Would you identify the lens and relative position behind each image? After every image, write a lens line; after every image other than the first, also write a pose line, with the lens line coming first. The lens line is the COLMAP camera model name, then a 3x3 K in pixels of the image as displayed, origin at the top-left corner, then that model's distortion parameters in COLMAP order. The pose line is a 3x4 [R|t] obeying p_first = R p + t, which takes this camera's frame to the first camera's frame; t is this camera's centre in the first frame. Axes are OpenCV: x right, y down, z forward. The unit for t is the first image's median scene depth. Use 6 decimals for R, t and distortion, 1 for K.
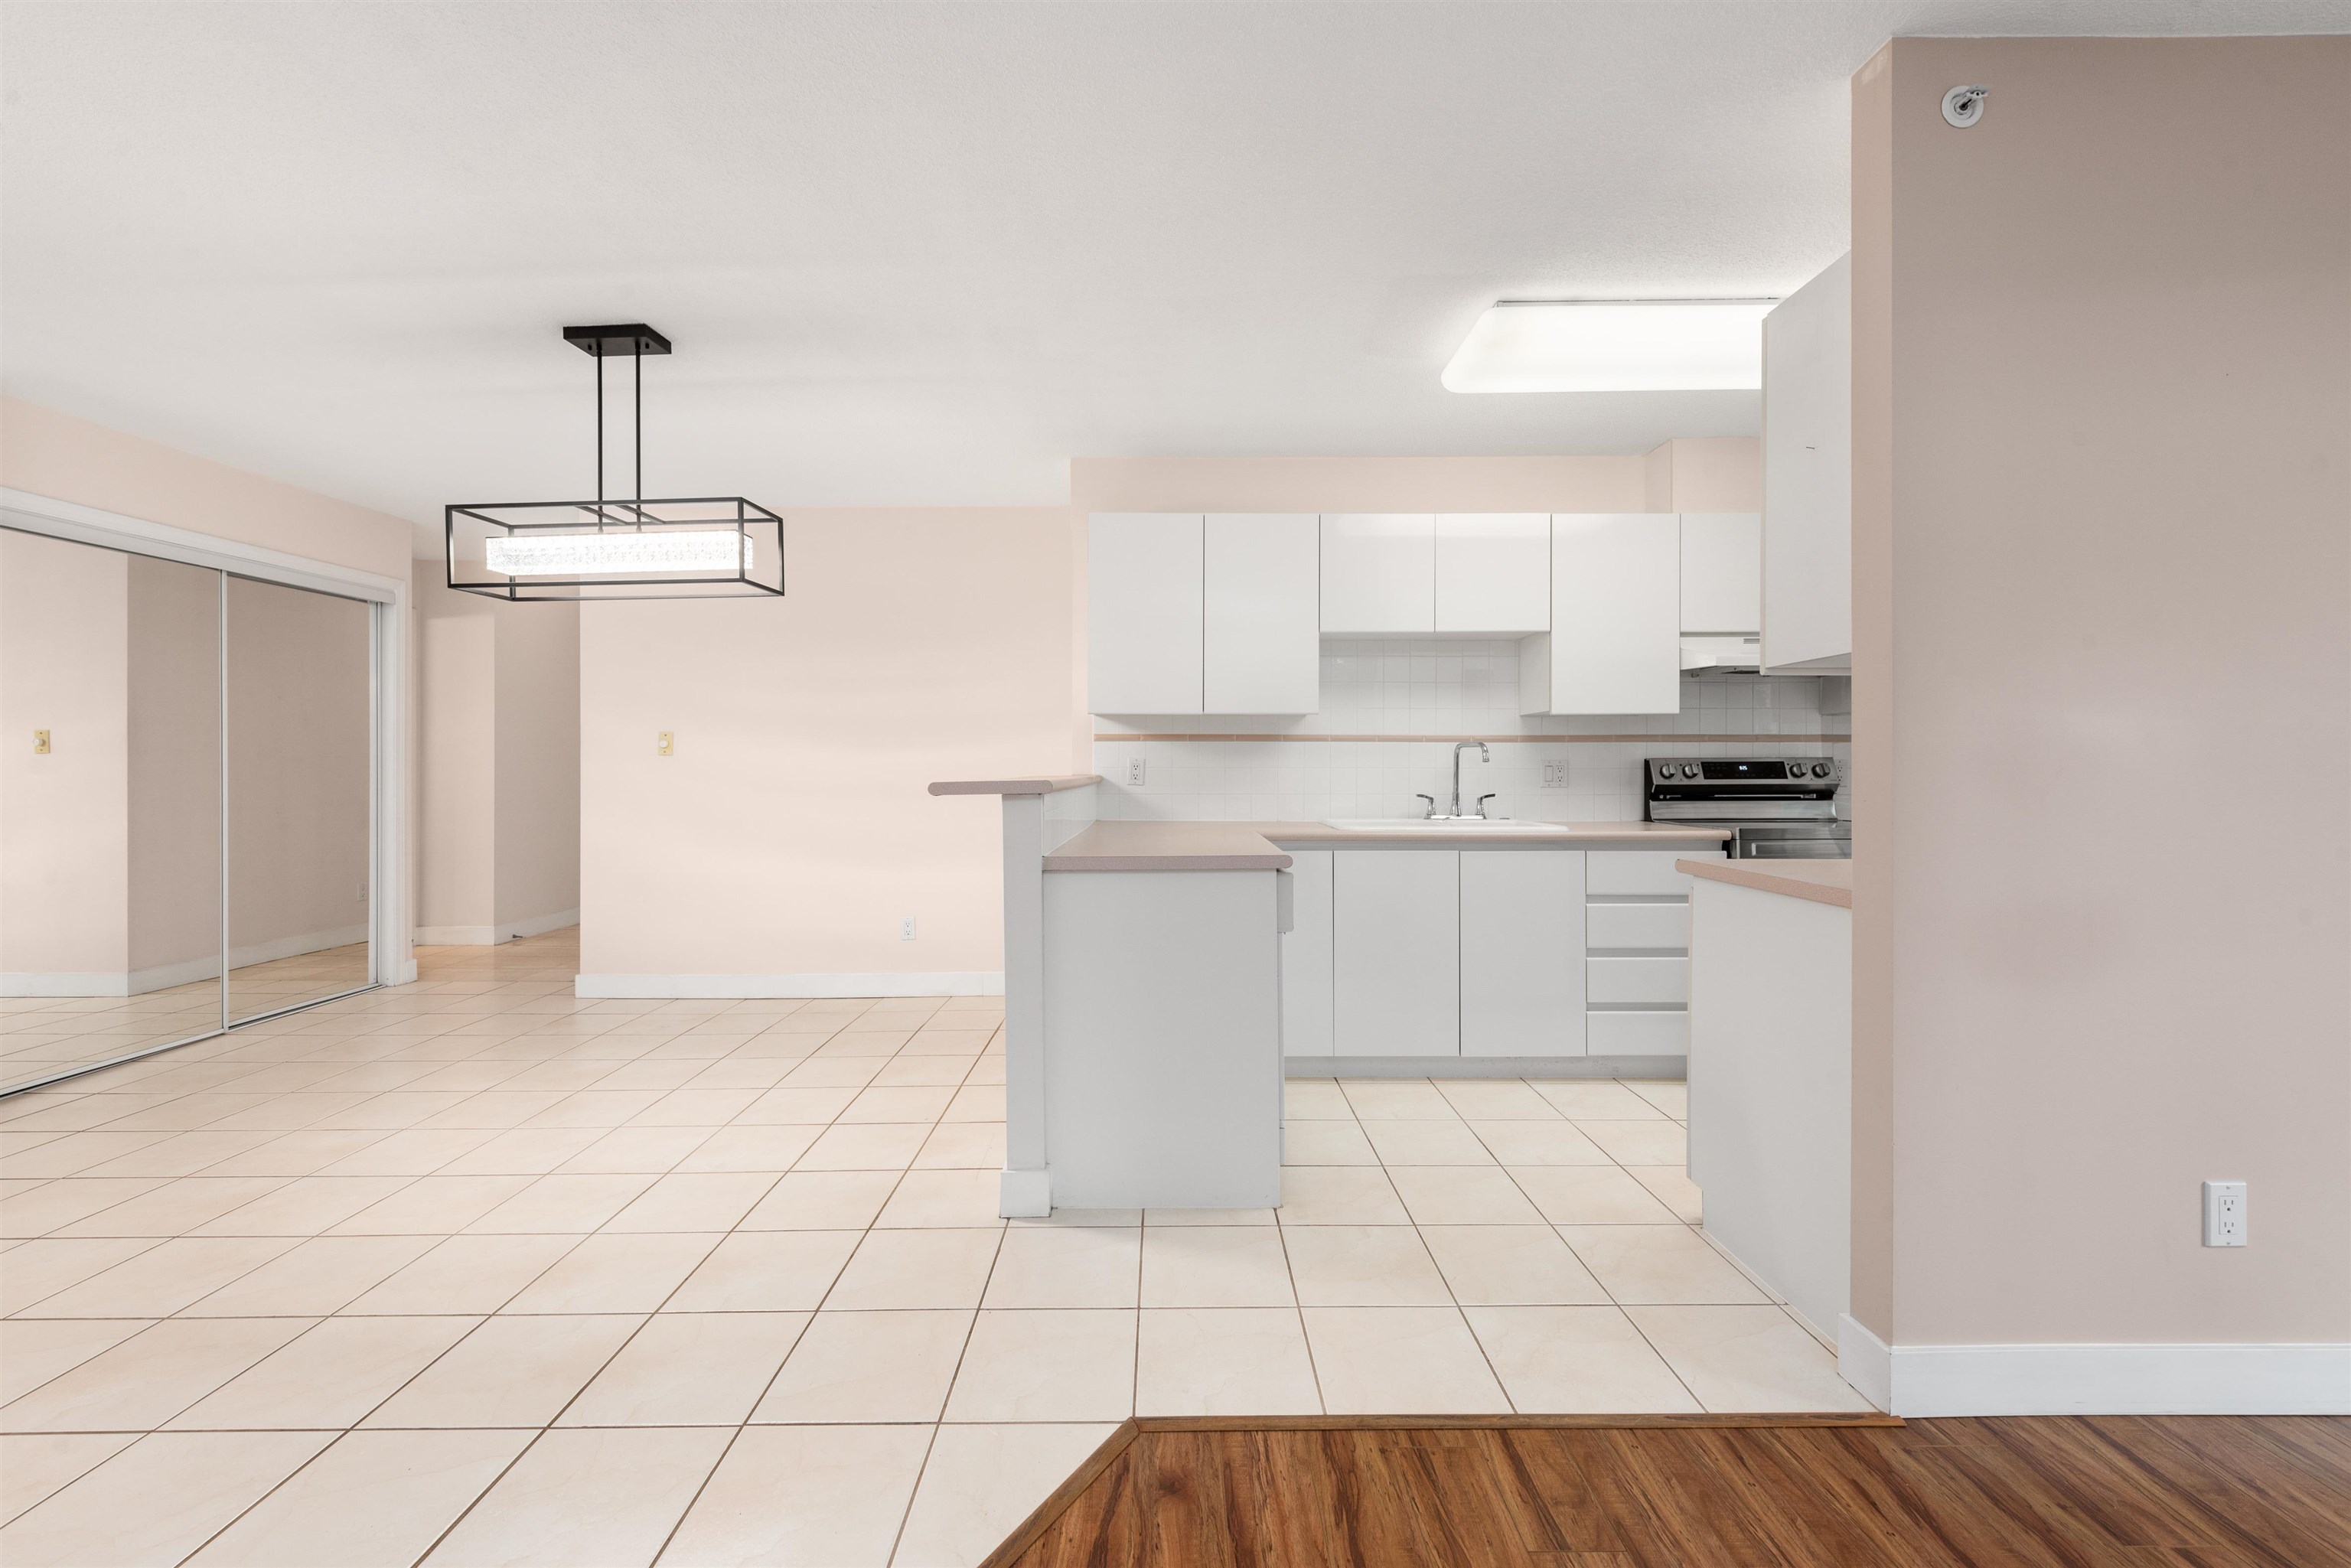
lens RADIAL K [[925.5, 0, 1176.8], [0, 925.5, 769.4], [0, 0, 1]] dist [0.003433, -0.000326]
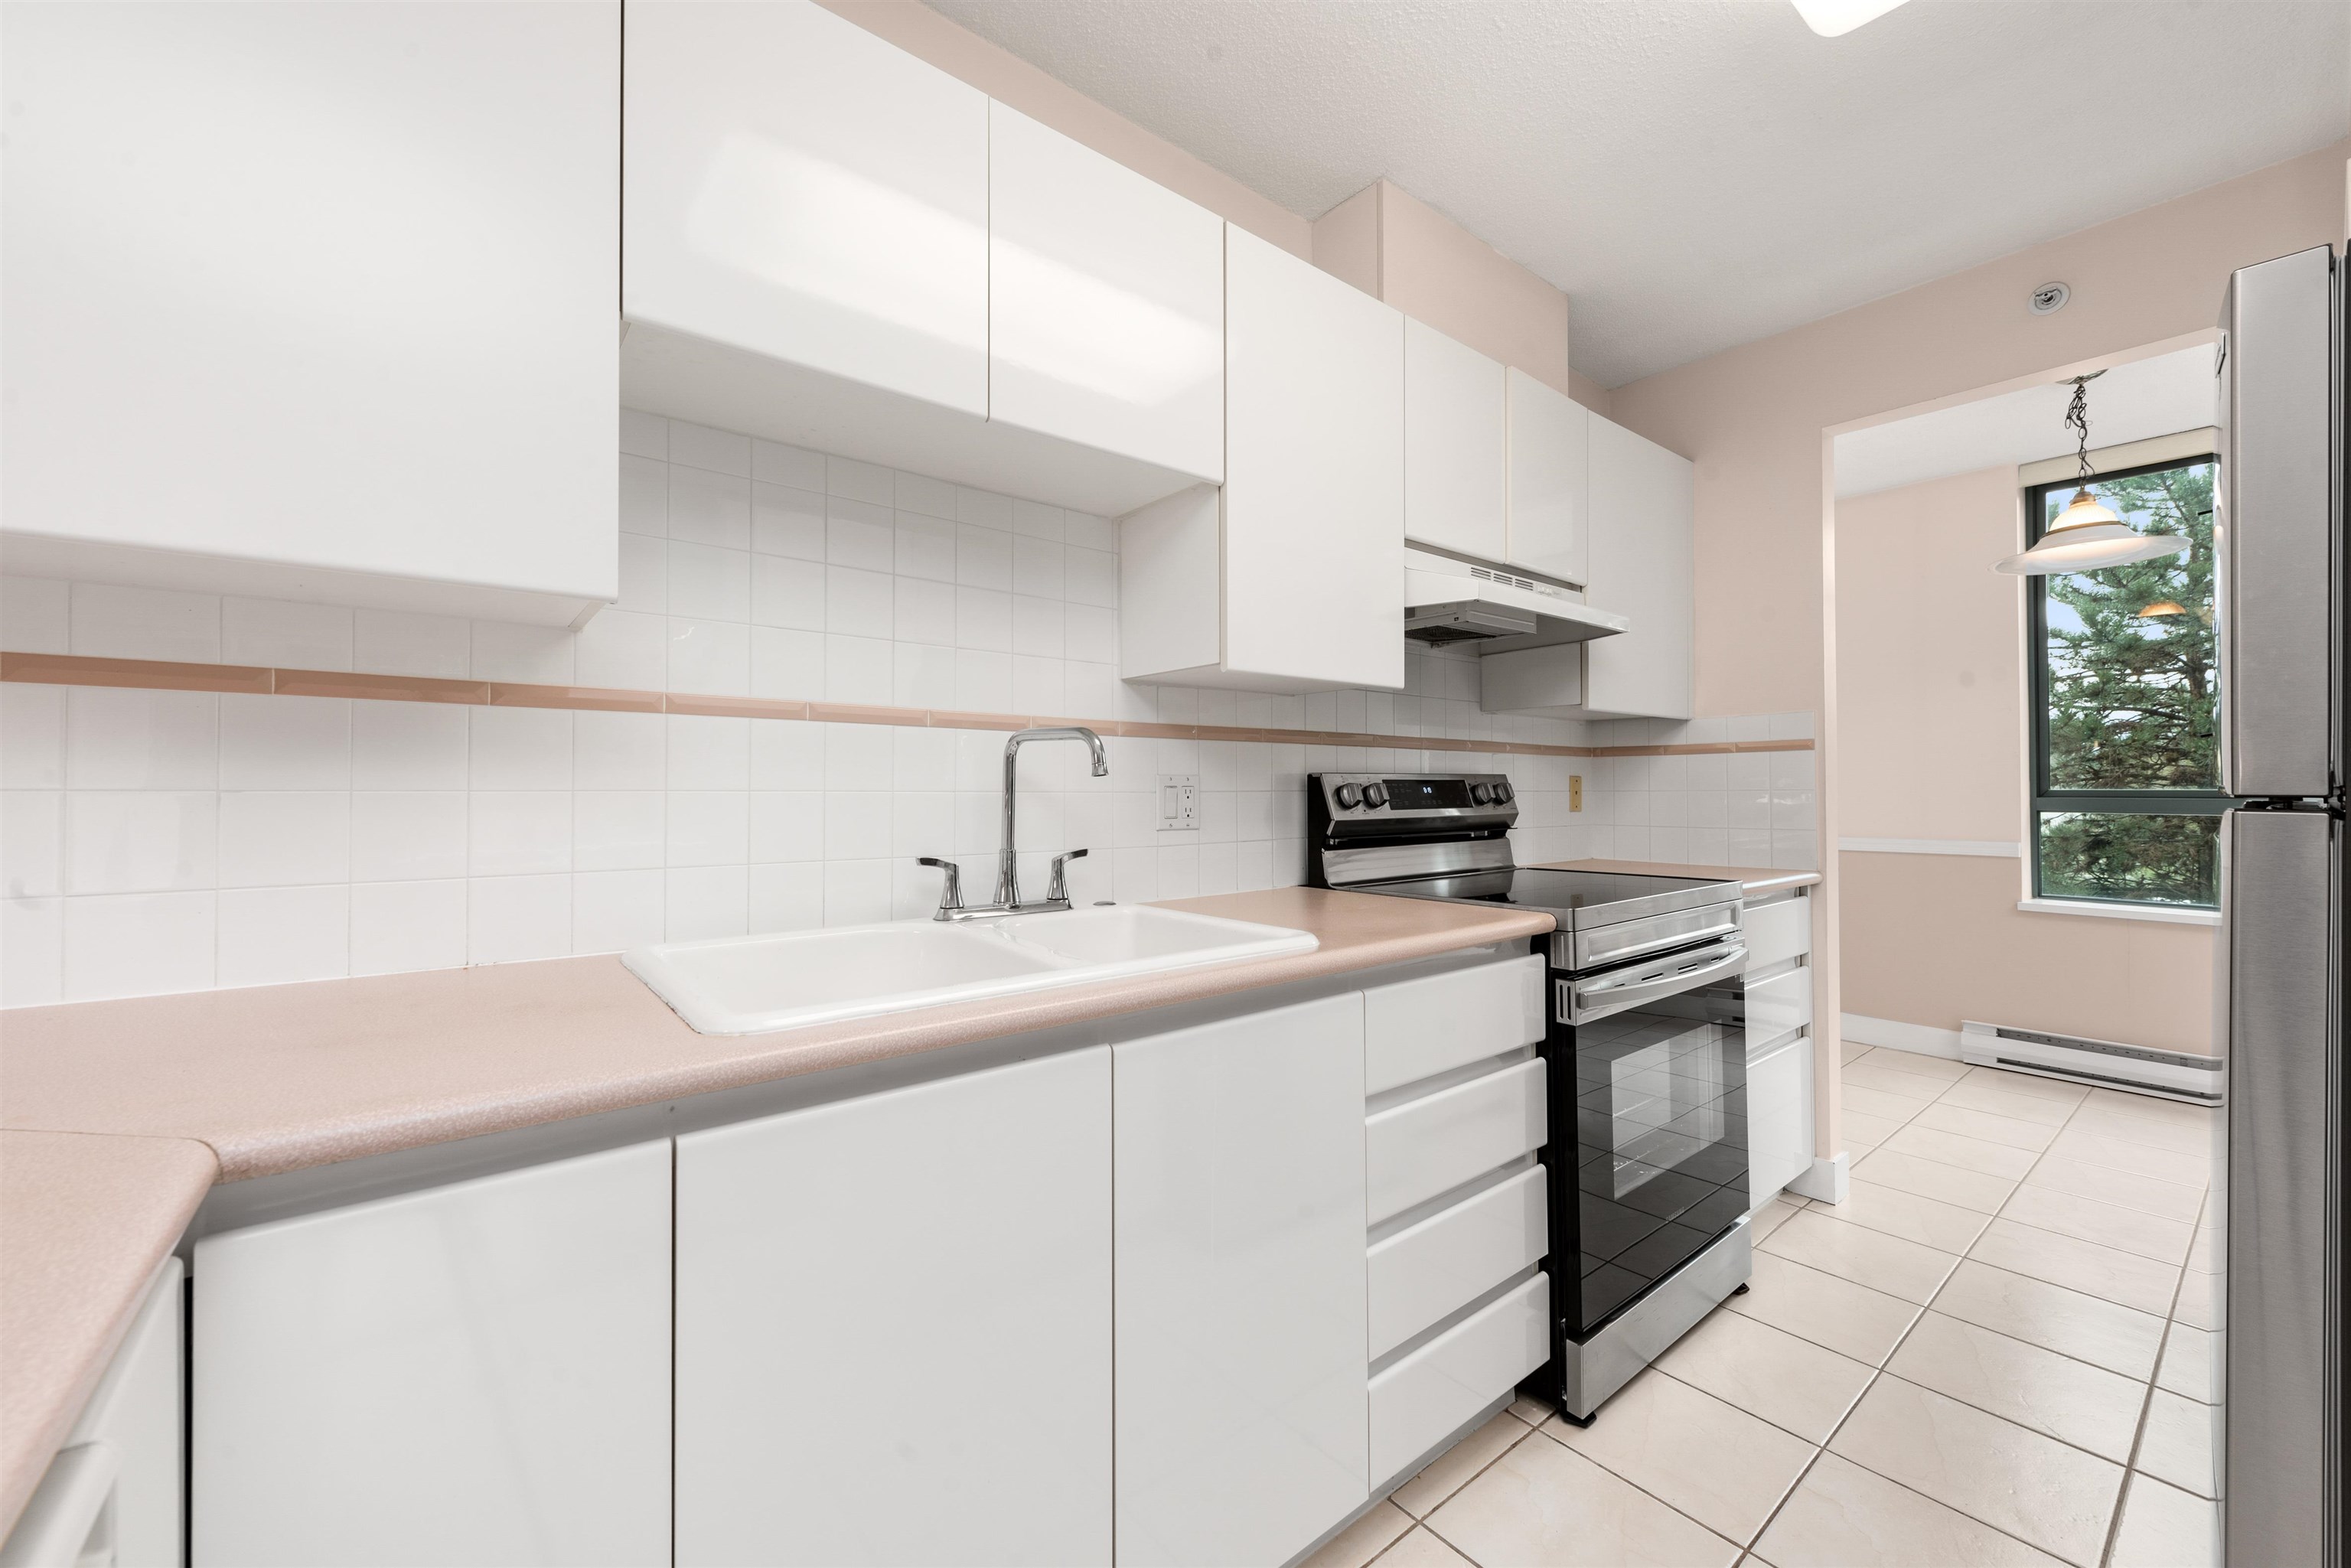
lens RADIAL K [[916.4, 0, 1175.5], [0, 916.4, 784.0], [0, 0, 1]] dist [0.000030, -0.000043]
pose [[0.784006, 0.001708, 0.620751, 0.106013], [0.004548, 0.999954, -0.008495, -0.001185], [-0.620736, 0.009483, 0.783962, 0.633601]]
